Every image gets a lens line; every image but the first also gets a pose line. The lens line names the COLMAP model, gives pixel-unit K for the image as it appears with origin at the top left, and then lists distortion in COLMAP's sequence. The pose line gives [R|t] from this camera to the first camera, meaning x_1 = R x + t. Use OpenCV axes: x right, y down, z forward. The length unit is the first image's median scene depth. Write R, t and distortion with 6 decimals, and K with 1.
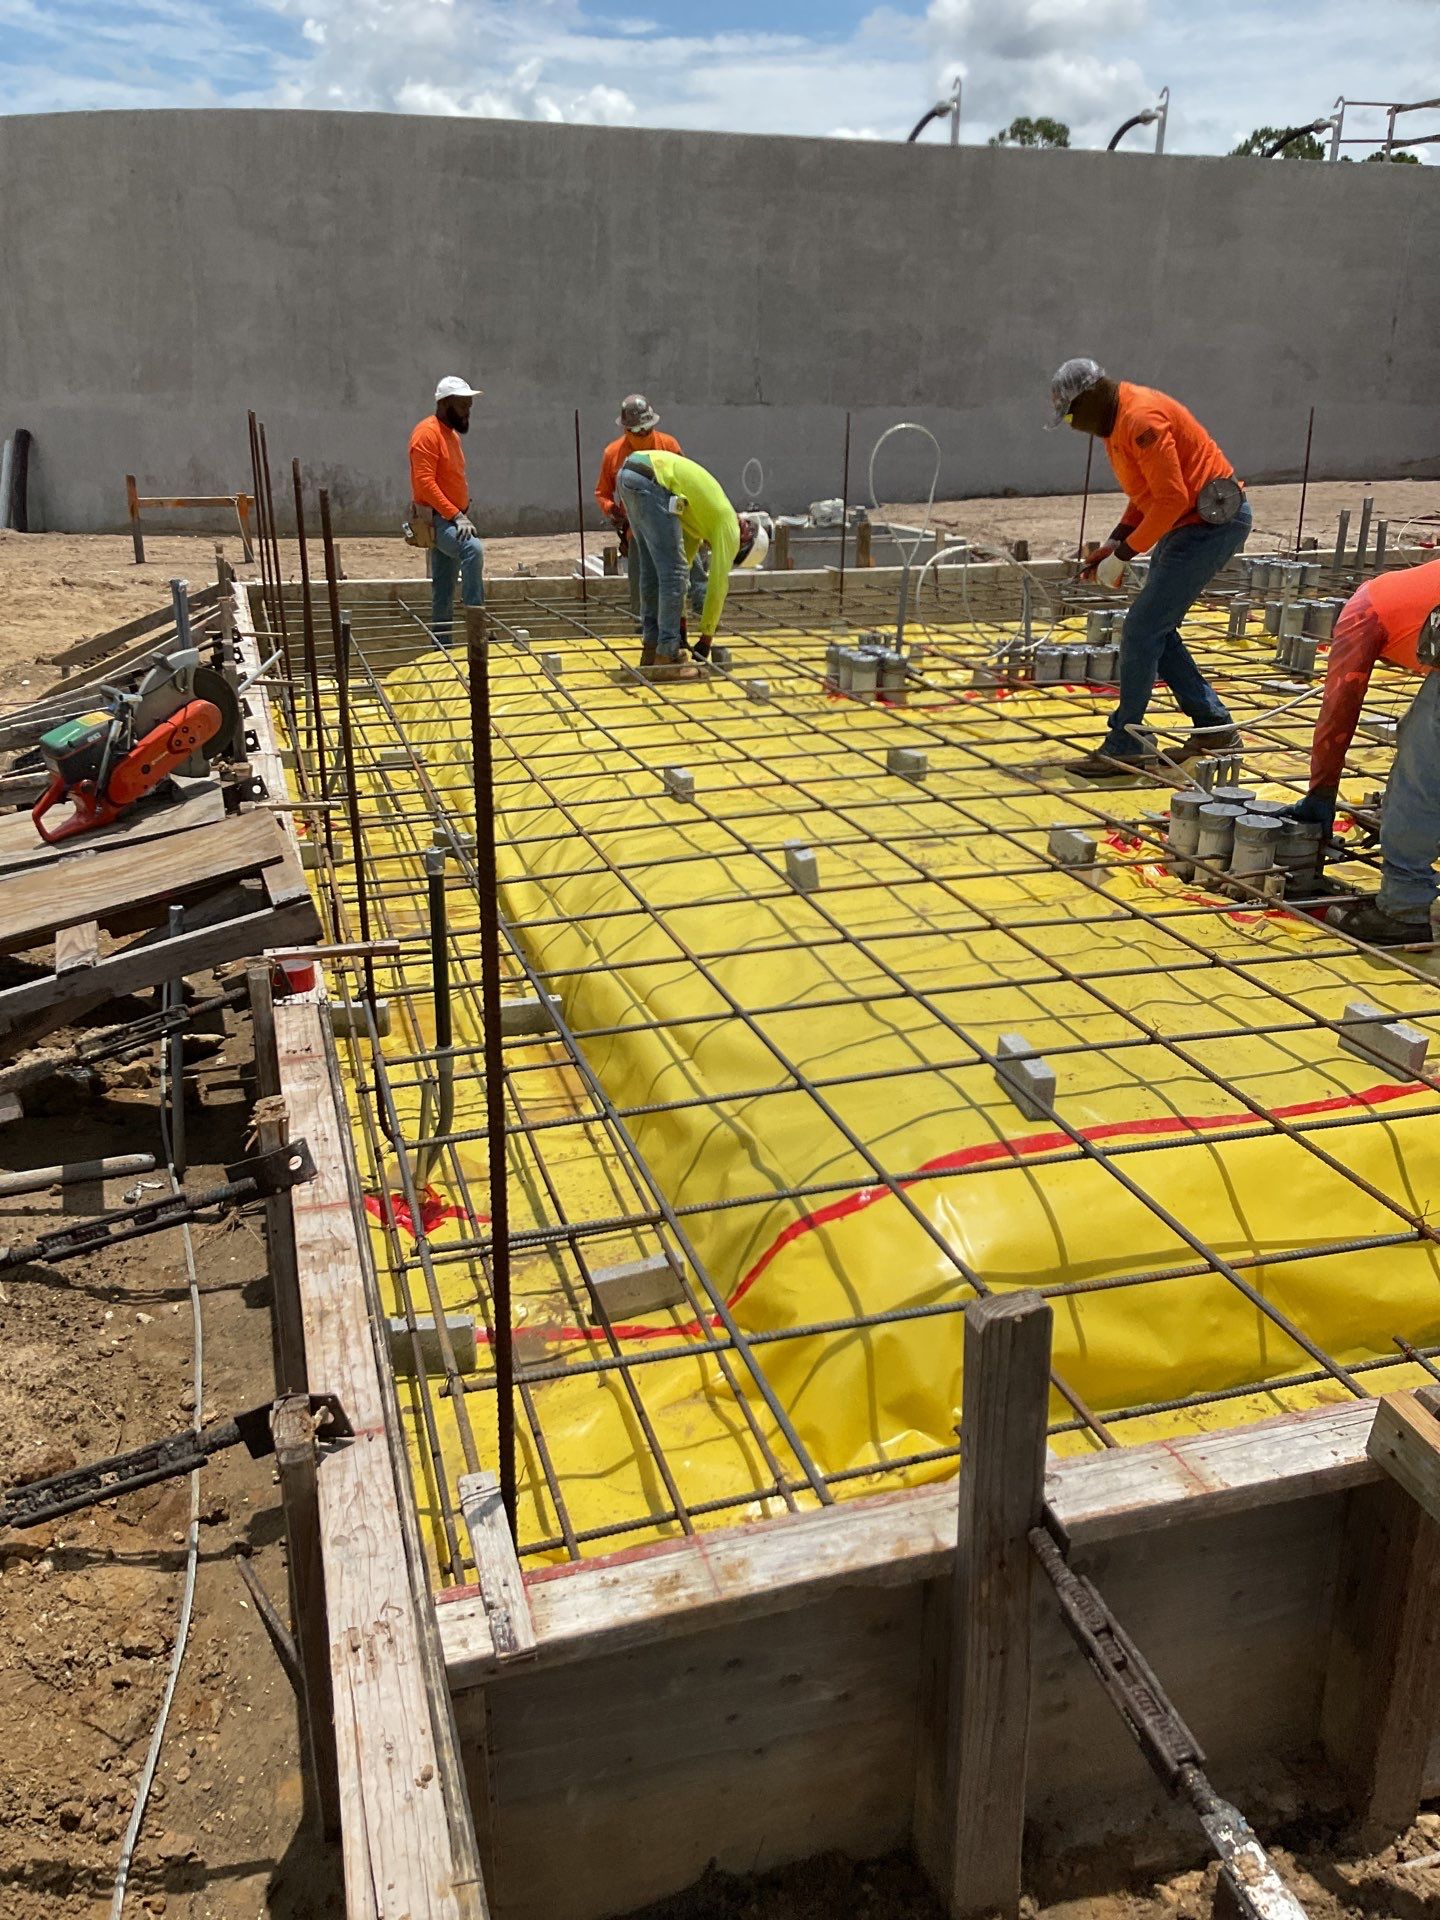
lens RADIAL K [[1579.0, 0, 719.1], [0, 1579.0, 964.5], [0, 0, 1]] dist [0.070666, -0.114378]
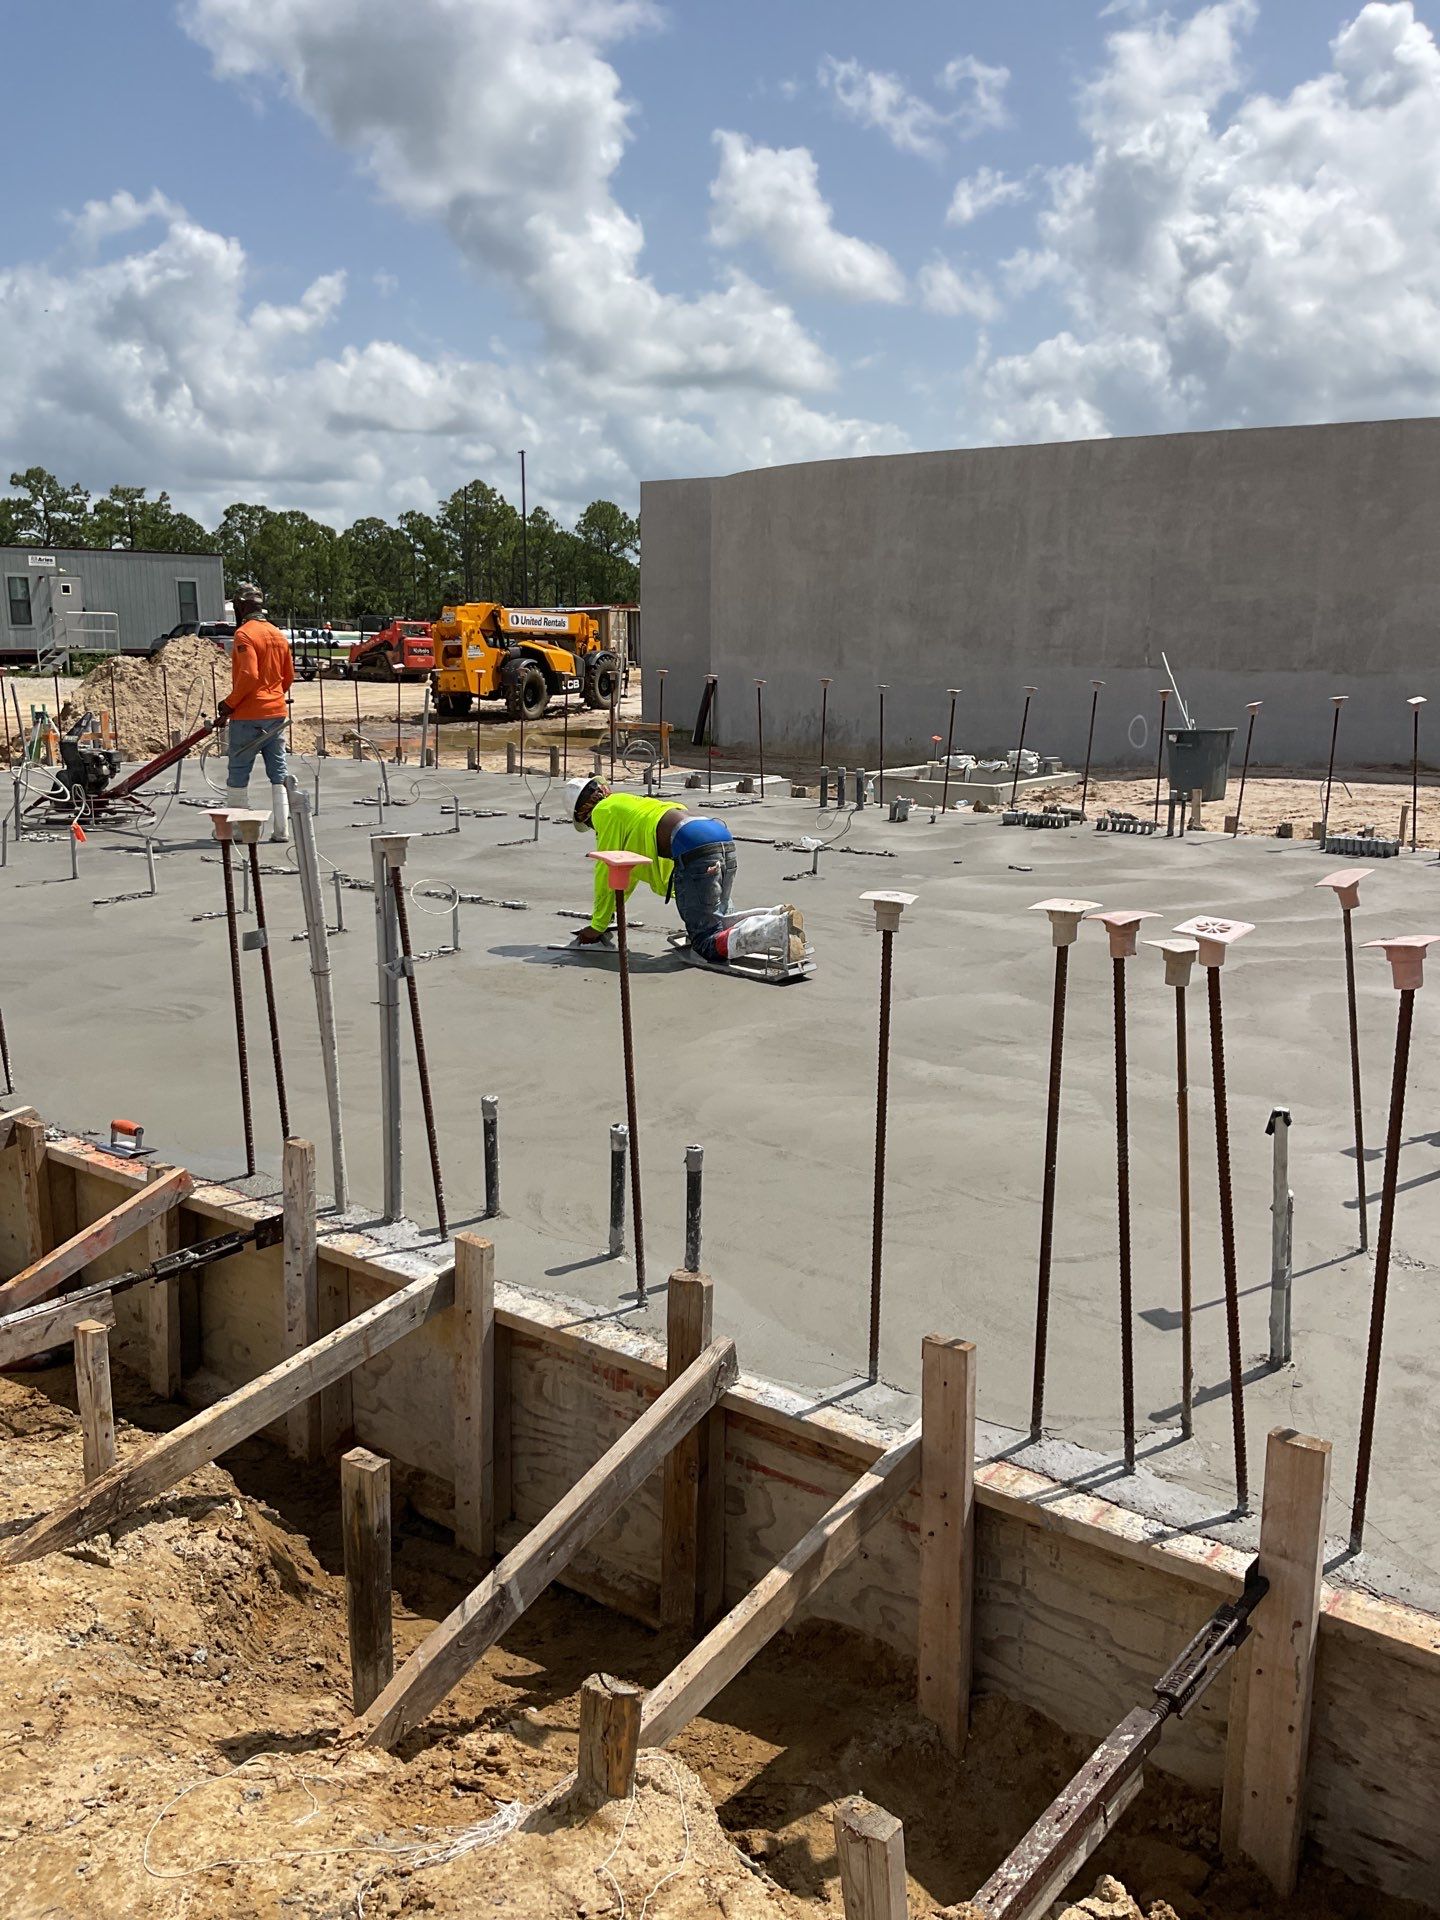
lens RADIAL K [[1579.0, 0, 735.8], [0, 1579.0, 963.0], [0, 0, 1]] dist [0.070666, -0.114378]
pose [[0.596108, 0.156316, -0.787541, 0.794137], [-0.285593, 0.957998, -0.026022, -0.057665], [0.750395, 0.240428, 0.615713, 0.189026]]
